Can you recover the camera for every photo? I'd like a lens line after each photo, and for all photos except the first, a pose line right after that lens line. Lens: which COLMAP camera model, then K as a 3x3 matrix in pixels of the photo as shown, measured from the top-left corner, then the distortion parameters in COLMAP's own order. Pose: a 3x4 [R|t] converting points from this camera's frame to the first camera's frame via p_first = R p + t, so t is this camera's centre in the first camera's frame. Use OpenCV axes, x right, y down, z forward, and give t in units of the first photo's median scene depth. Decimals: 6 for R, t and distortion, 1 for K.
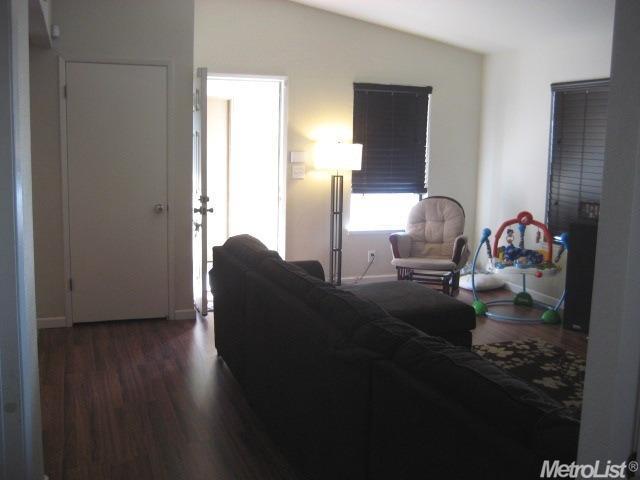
lens RADIAL K [[666.3, 0, 319.7], [0, 666.3, 239.3], [0, 0, 1]] dist [-0.102548, 0.000000]
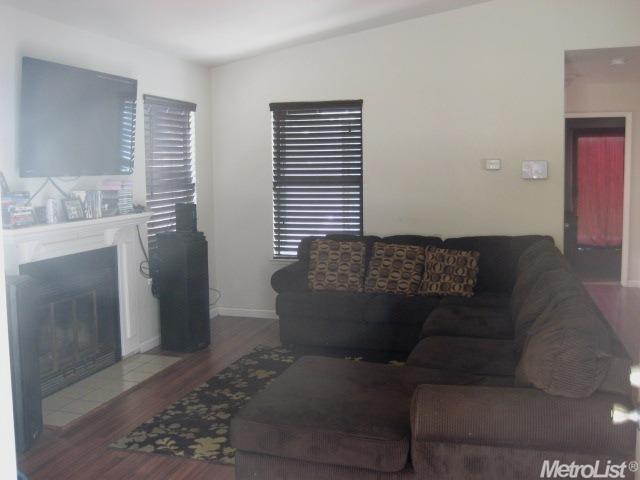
lens RADIAL K [[666.3, 0, 319.5], [0, 666.3, 239.1], [0, 0, 1]] dist [-0.102548, 0.000000]
pose [[-0.792231, -0.080812, 0.604846, -0.259592], [0.085976, 0.966523, 0.241747, -0.224421], [-0.604134, 0.243522, -0.758762, 1.441506]]
